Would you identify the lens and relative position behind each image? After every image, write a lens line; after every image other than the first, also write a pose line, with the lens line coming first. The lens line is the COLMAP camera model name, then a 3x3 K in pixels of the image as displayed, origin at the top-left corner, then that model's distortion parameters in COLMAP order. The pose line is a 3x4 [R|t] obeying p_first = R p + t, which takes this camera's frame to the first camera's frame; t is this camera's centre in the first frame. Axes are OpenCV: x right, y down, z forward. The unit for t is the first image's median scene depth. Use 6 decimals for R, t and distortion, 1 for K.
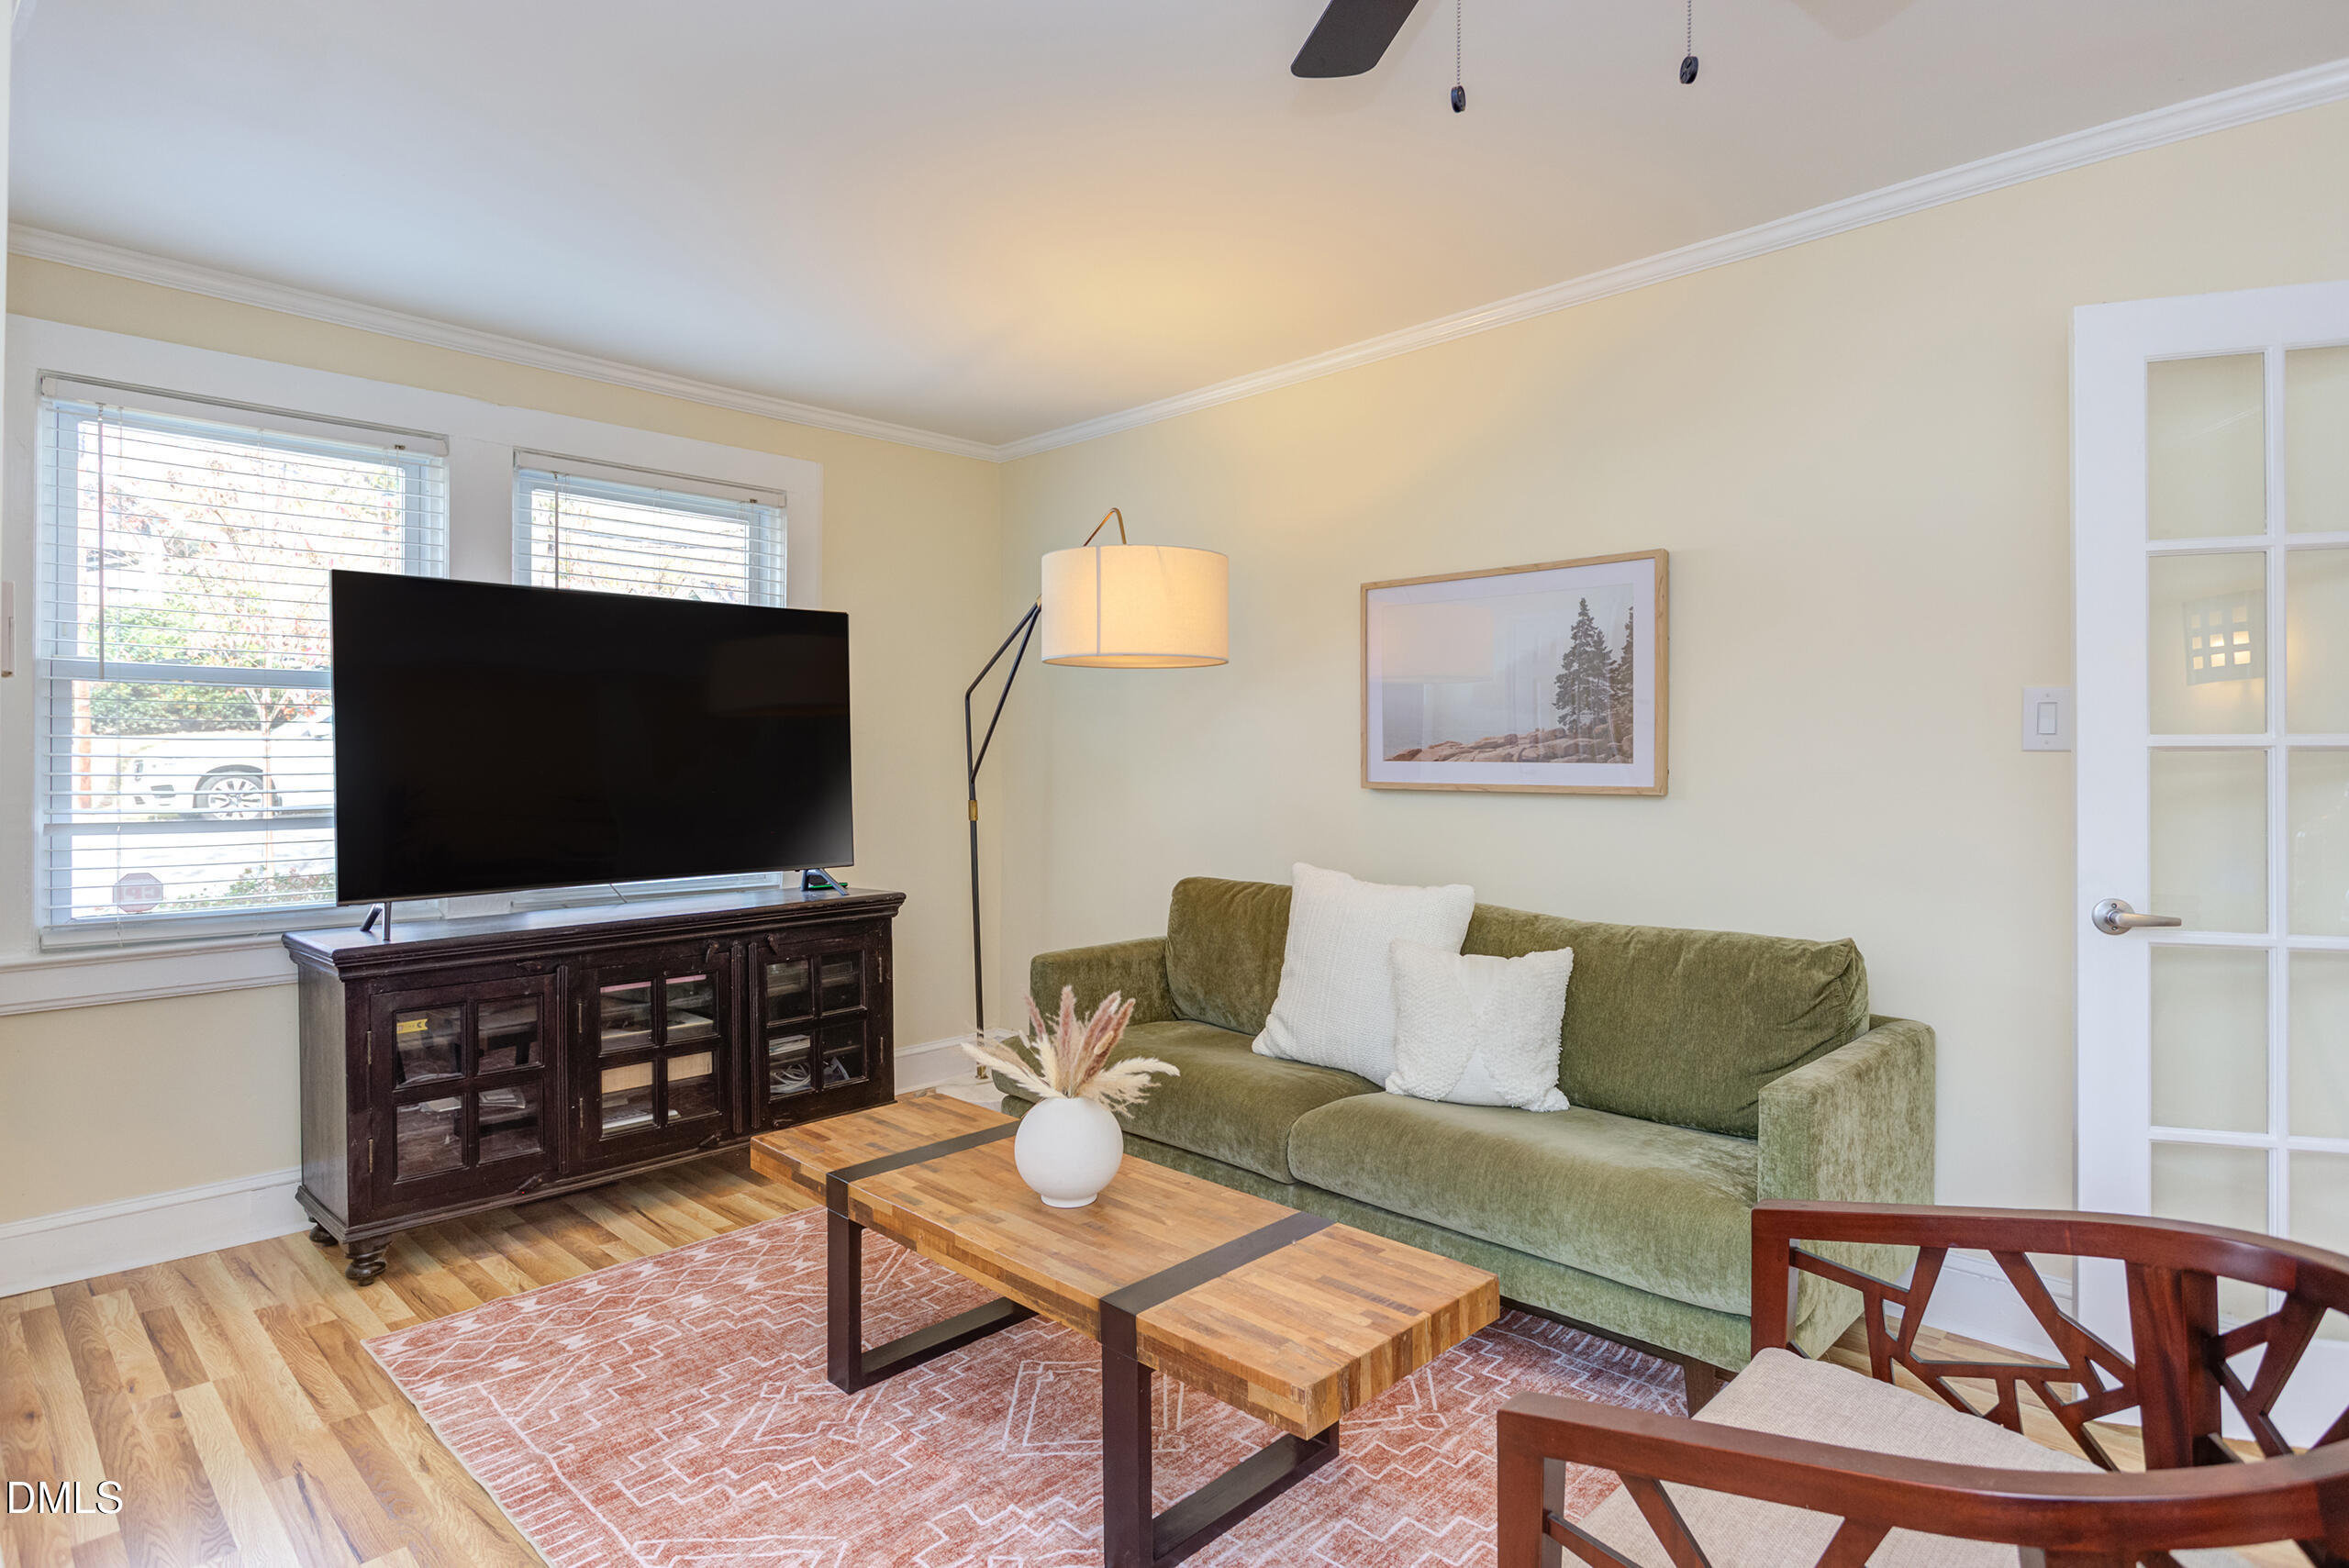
lens RADIAL K [[1252.5, 0, 1171.7], [0, 1252.5, 763.5], [0, 0, 1]] dist [0.001020, -0.003910]
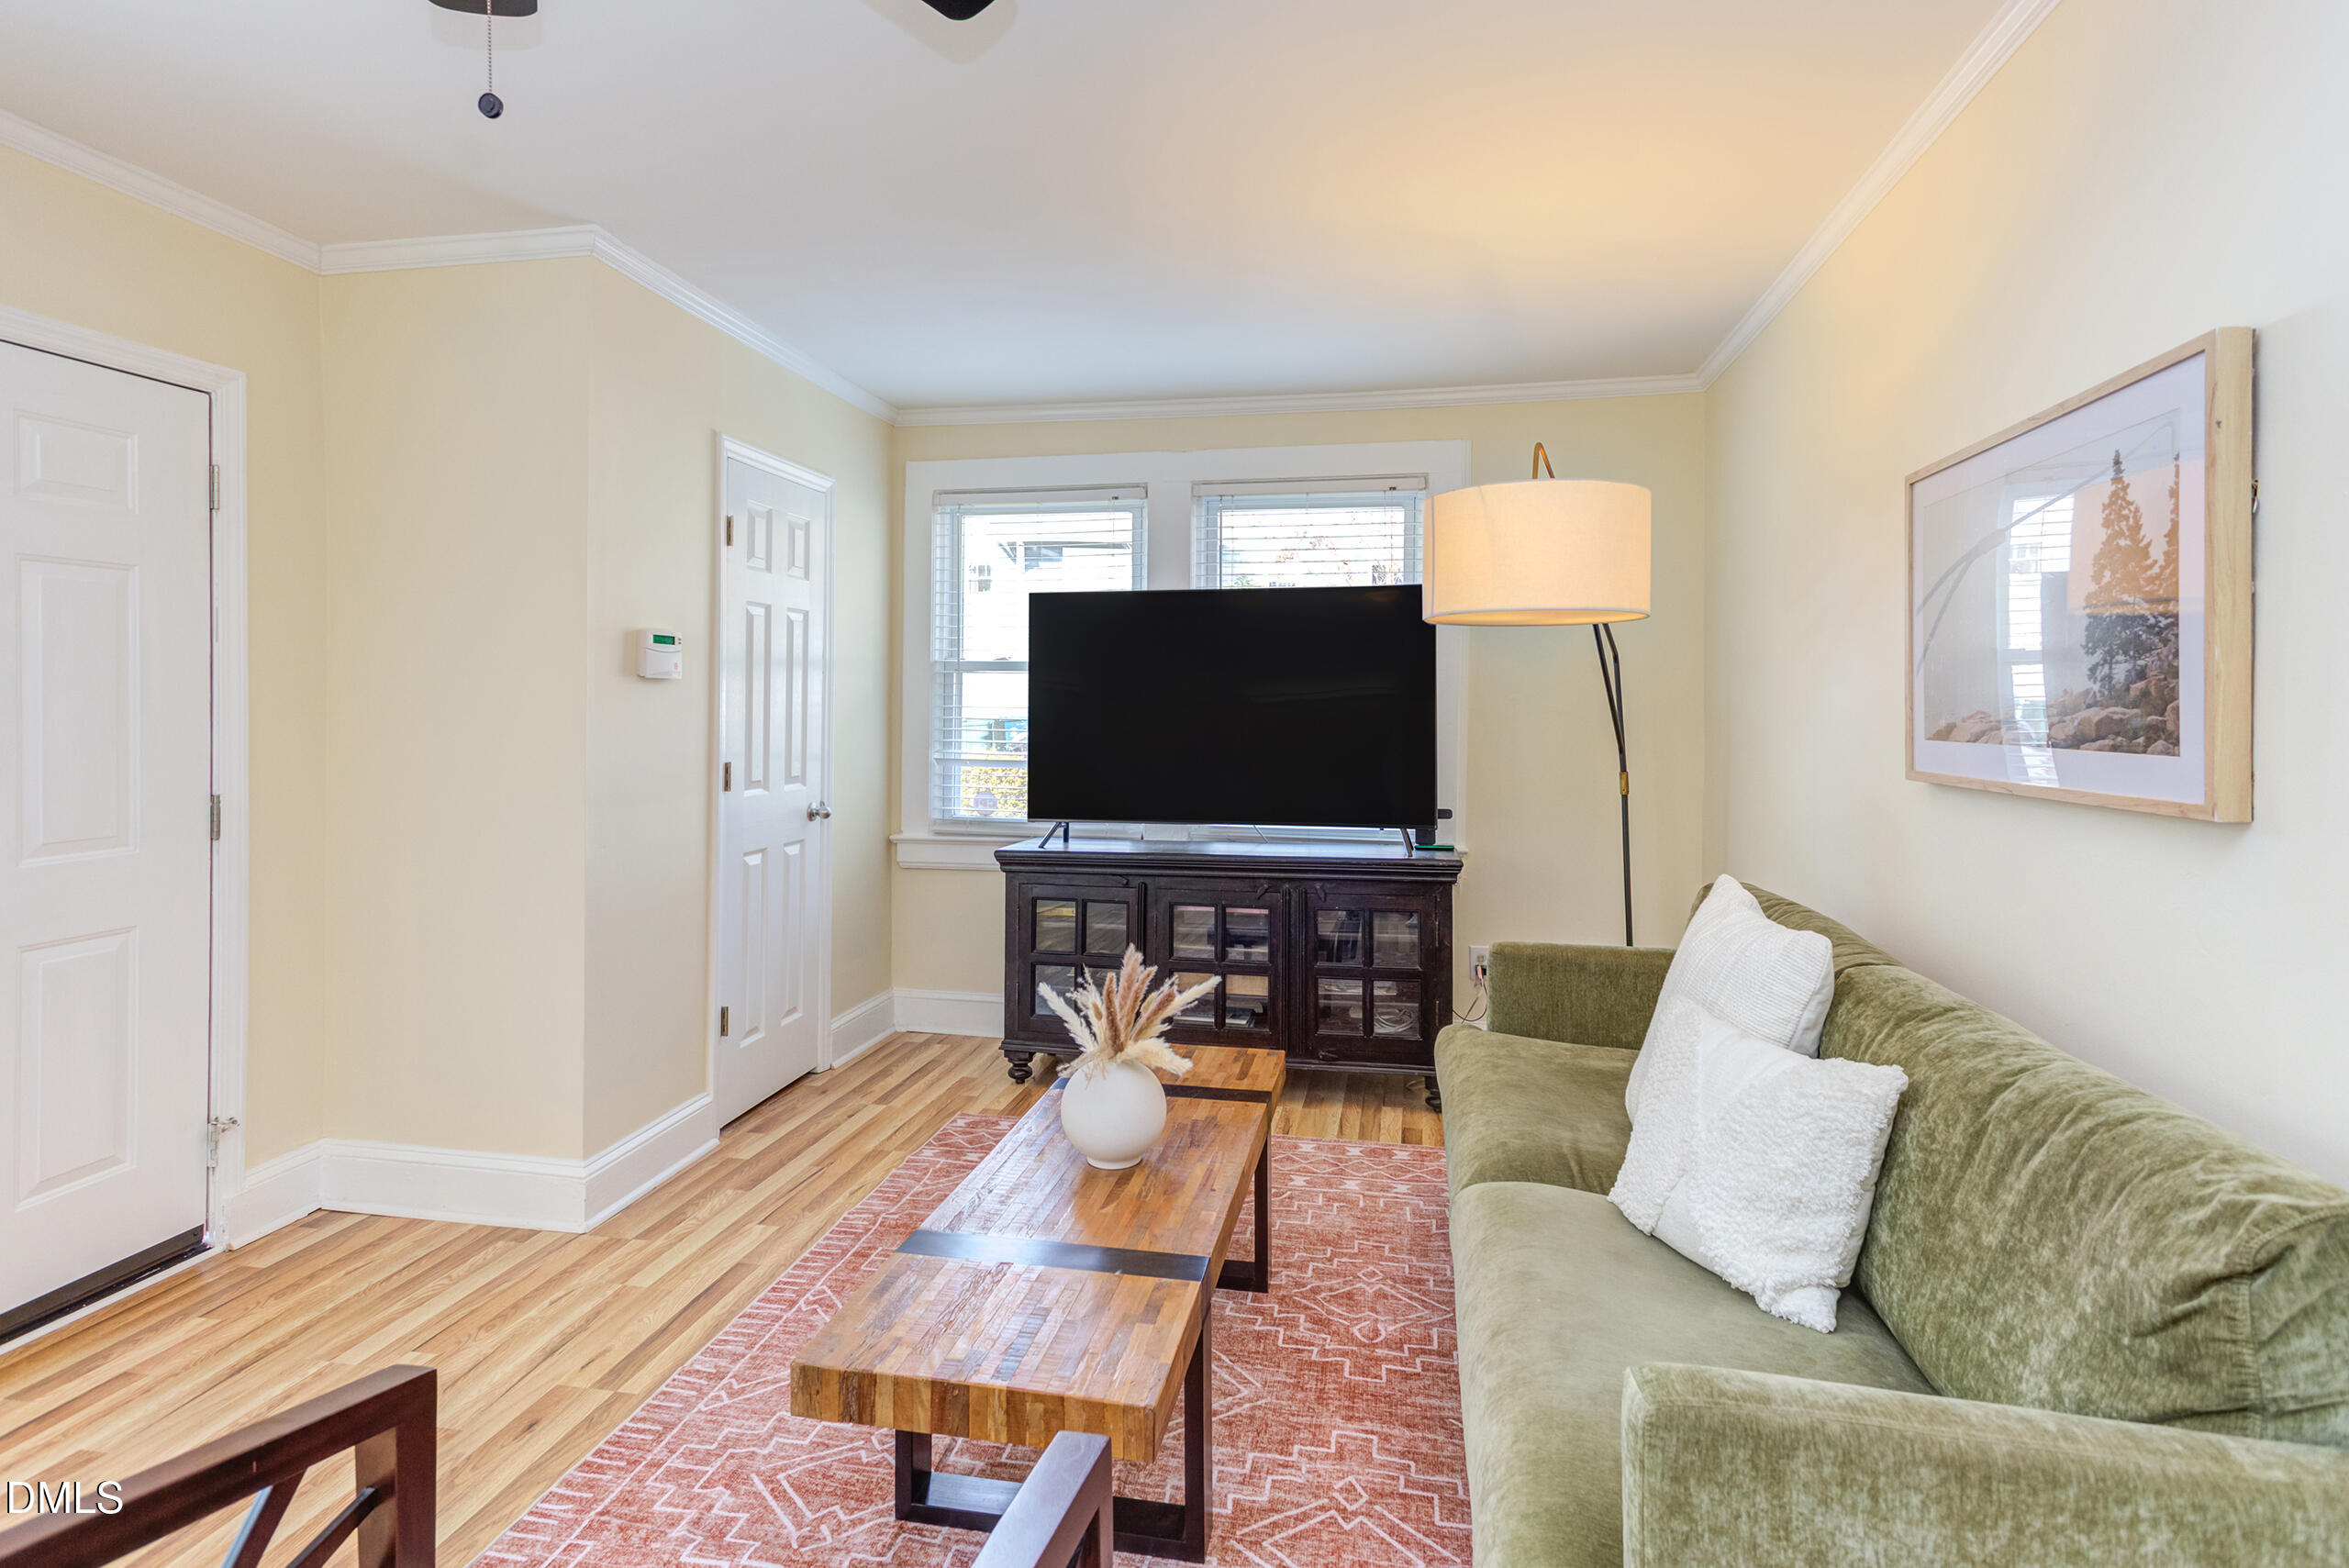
lens RADIAL K [[1161.0, 0, 1174.3], [0, 1161.0, 711.2], [0, 0, 1]] dist [0.010579, 0.007739]
pose [[0.538400, 0.002974, -0.842684, 0.579715], [-0.010523, 0.999940, -0.003195, -0.013487], [0.842624, 0.010587, 0.538398, 0.409118]]
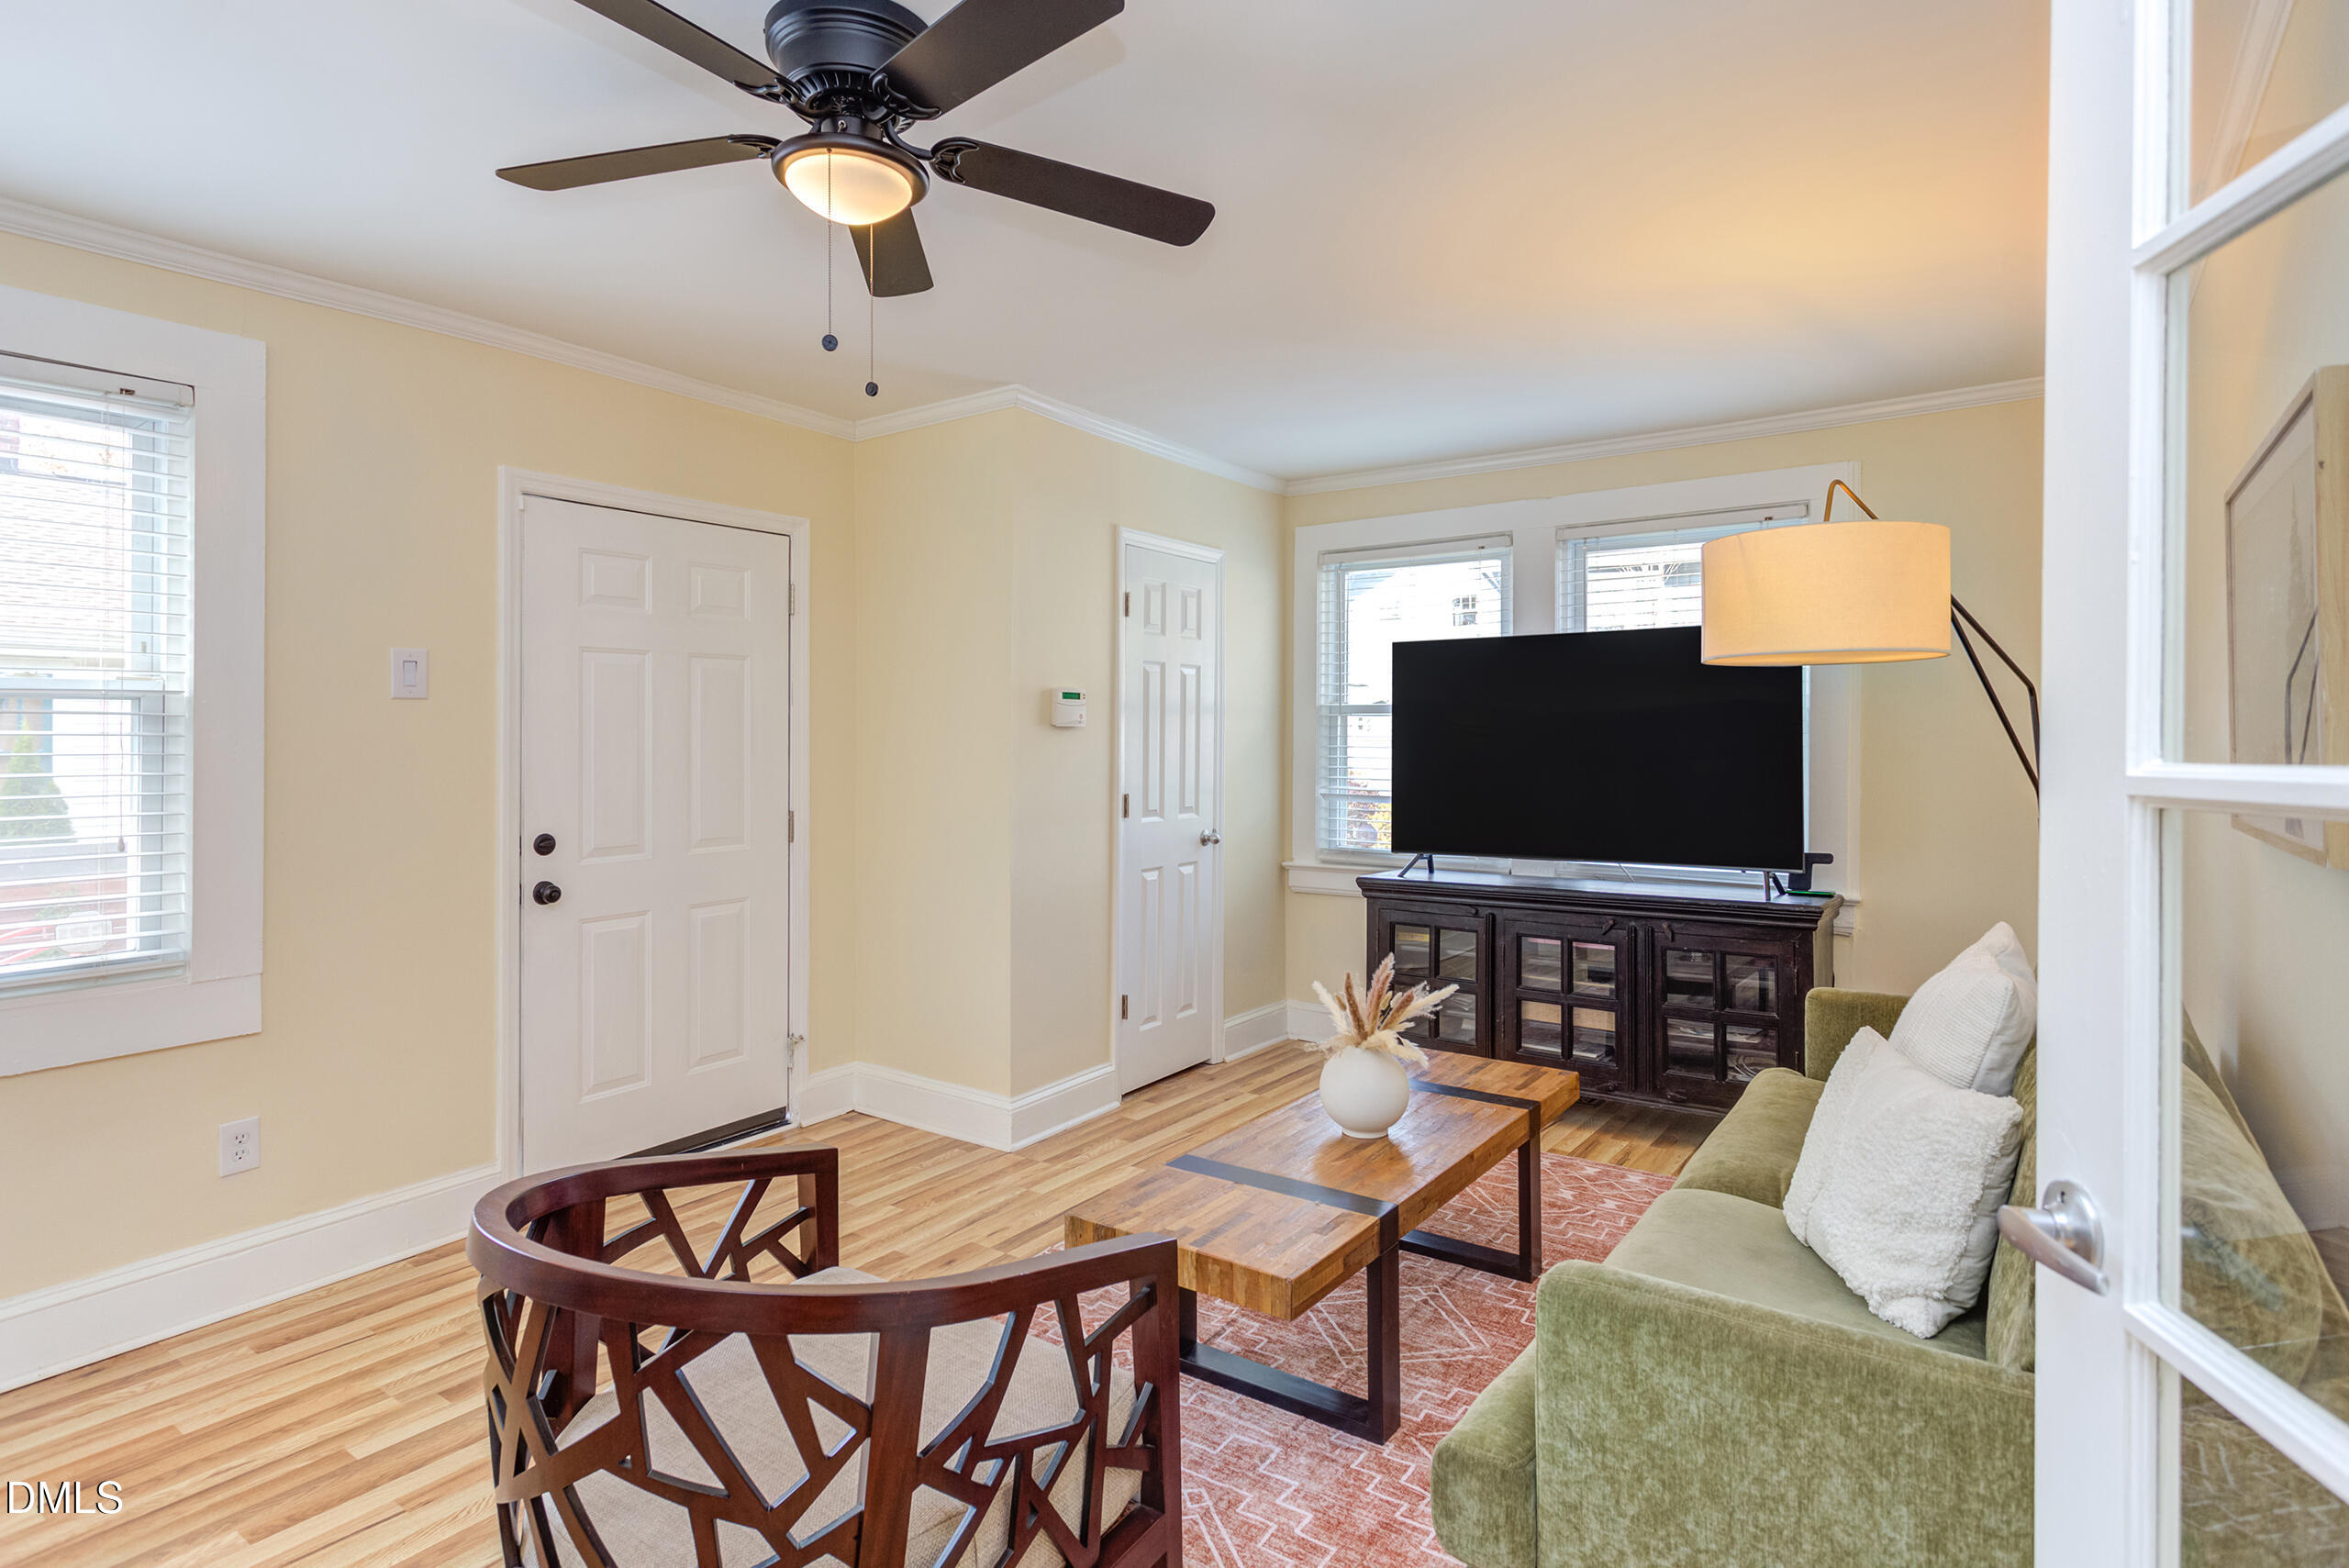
lens RADIAL K [[1207.1, 0, 1177.6], [0, 1207.1, 725.9], [0, 0, 1]] dist [-0.000452, 0.001151]
pose [[0.147038, -0.015821, -0.989004, 0.823461], [-0.007599, 0.999824, -0.017124, -0.019537], [0.989102, 0.010033, 0.146892, 0.503256]]
